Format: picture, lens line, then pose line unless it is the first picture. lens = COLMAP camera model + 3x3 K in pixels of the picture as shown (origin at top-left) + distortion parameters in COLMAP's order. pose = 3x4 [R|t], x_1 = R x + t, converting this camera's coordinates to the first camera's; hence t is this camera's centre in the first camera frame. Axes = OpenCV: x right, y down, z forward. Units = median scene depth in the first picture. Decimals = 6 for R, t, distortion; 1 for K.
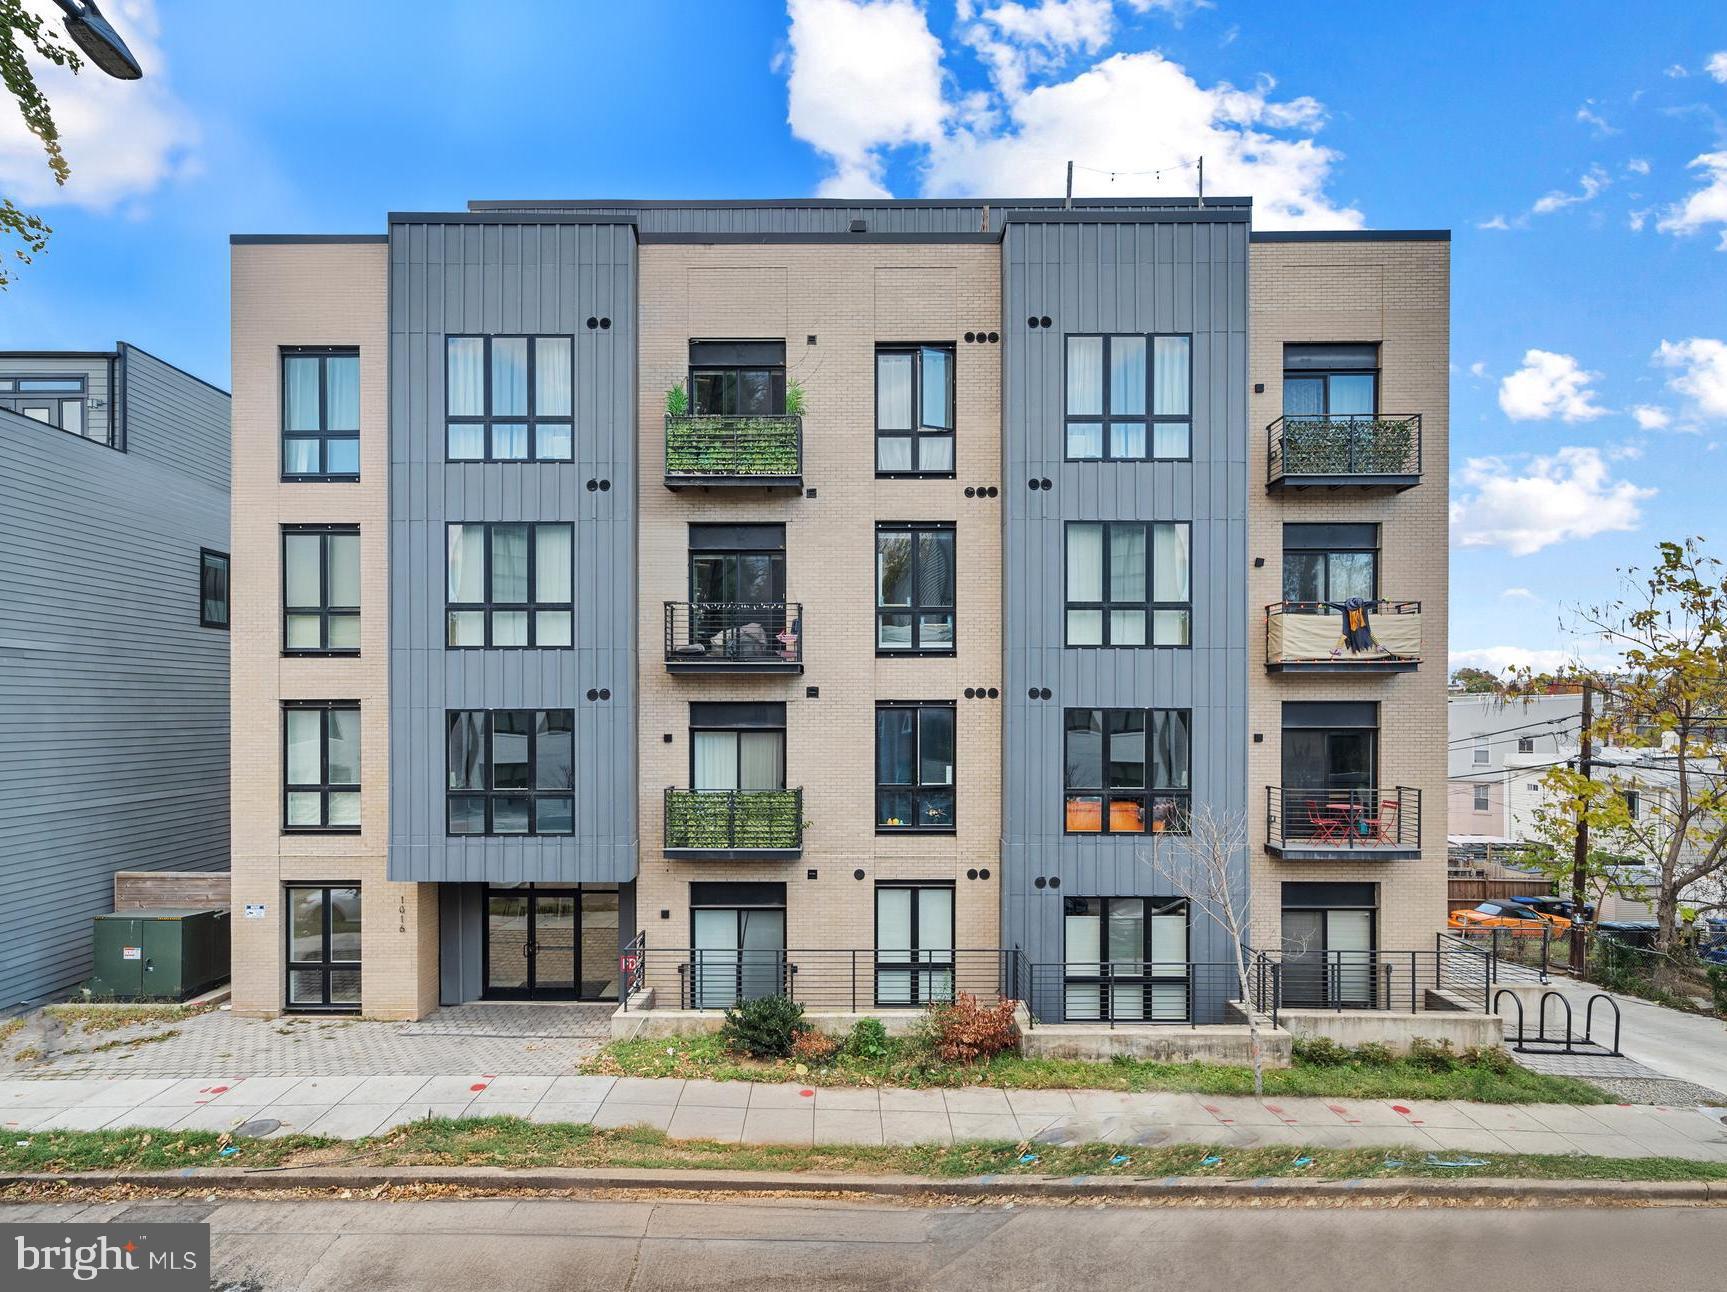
lens RADIAL K [[796.2, 0, 863.3], [0, 796.2, 776.3], [0, 0, 1]] dist [0.015489, -0.000500]
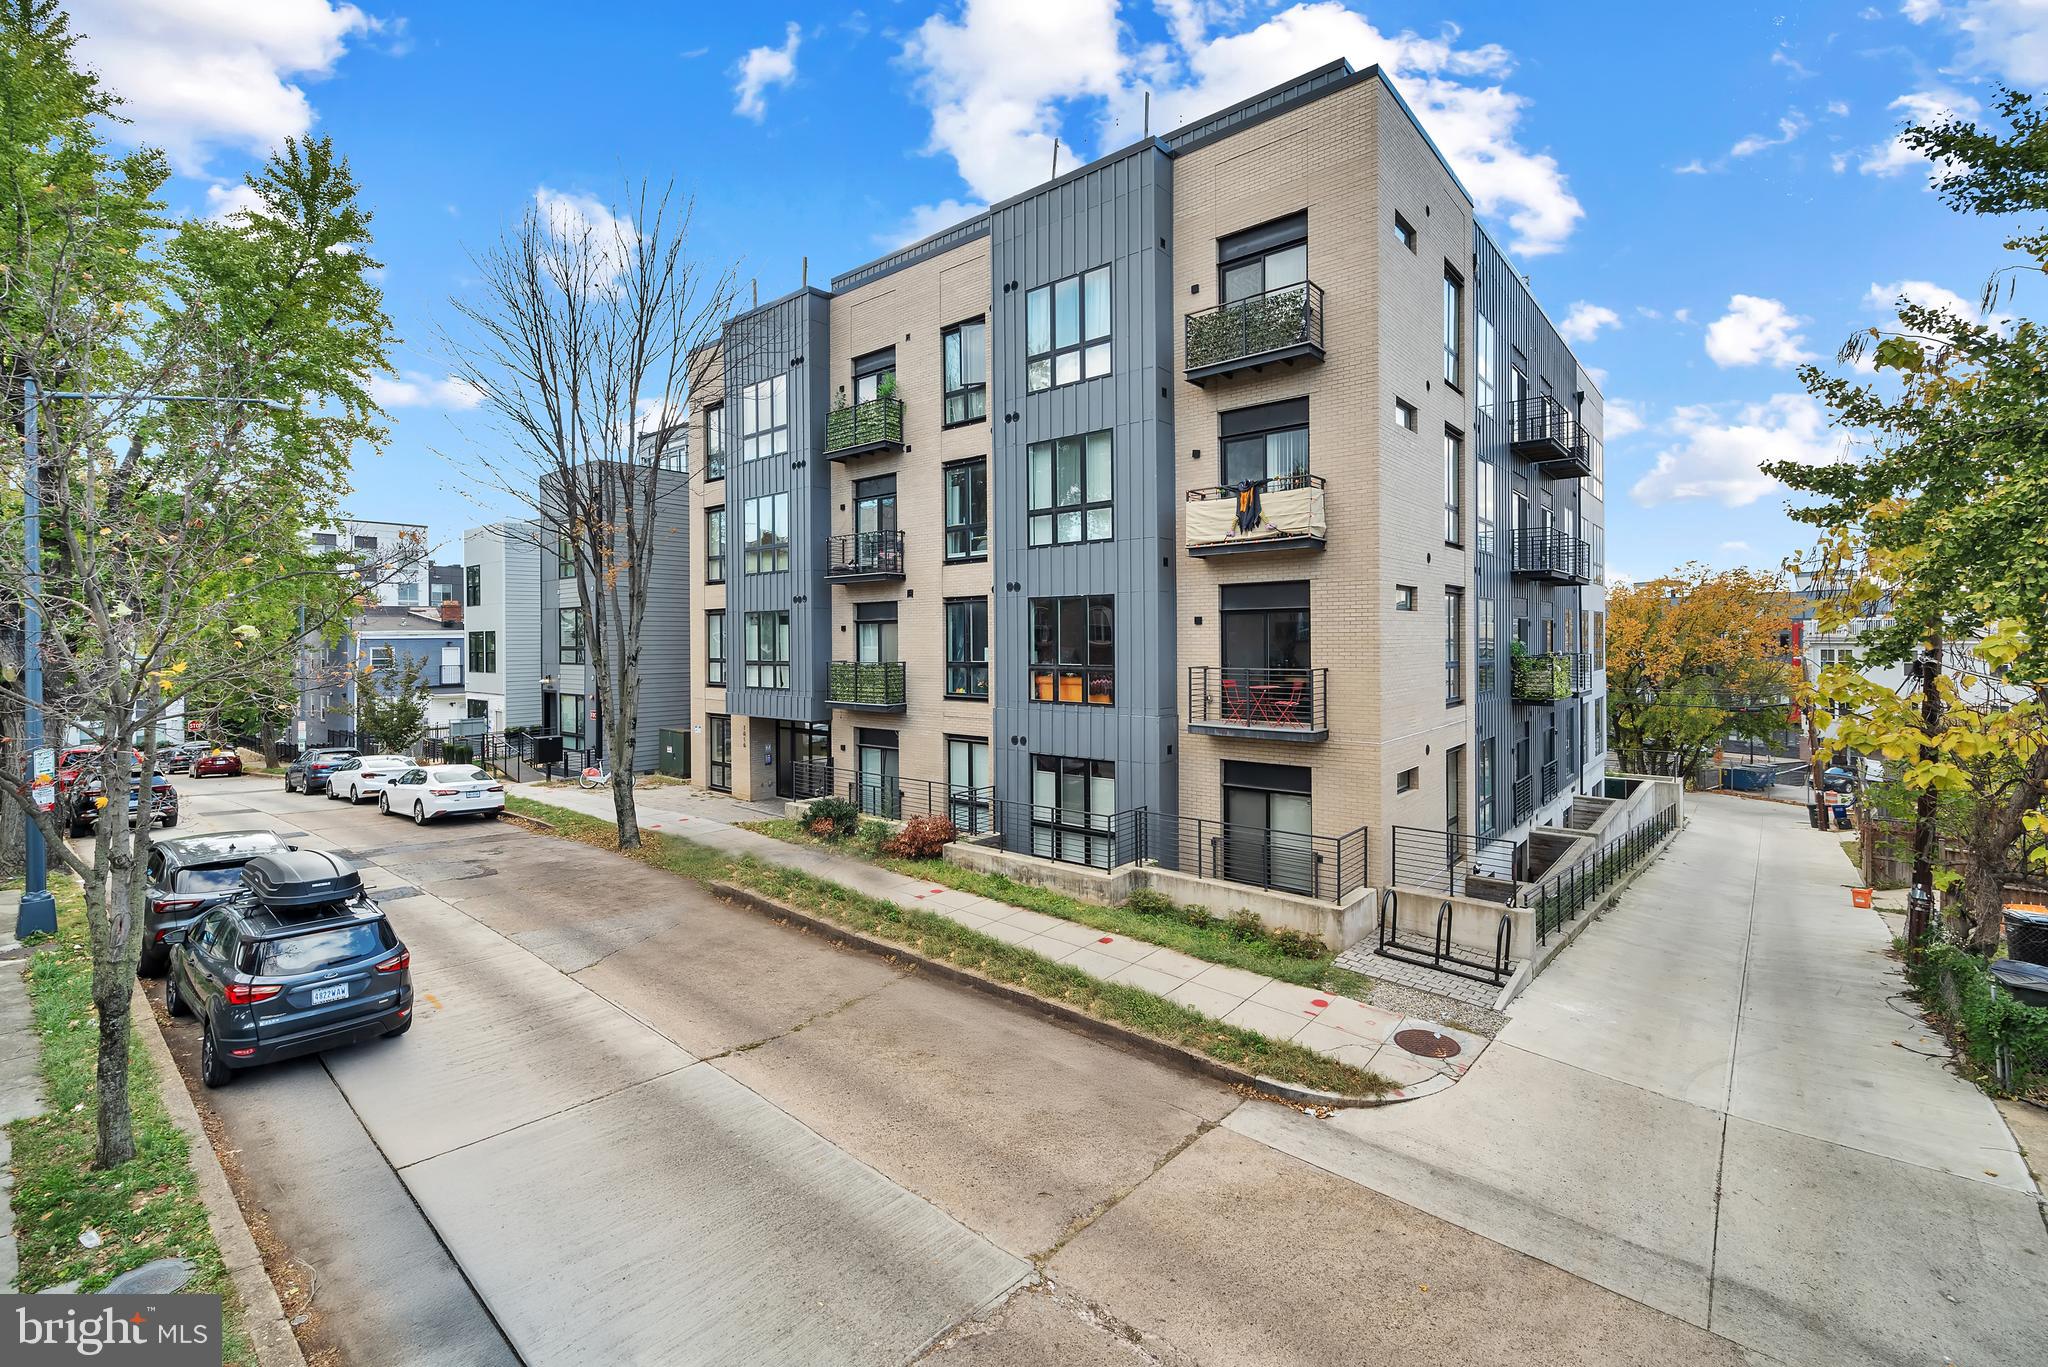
lens RADIAL K [[845.5, 0, 1033.8], [0, 845.5, 681.8], [0, 0, 1]] dist [-0.000758, 0.000021]
pose [[0.780492, 0.024020, -0.624704, 1.025846], [-0.004200, 0.999441, 0.033182, -0.002375], [0.625151, -0.023274, 0.780156, -0.013419]]
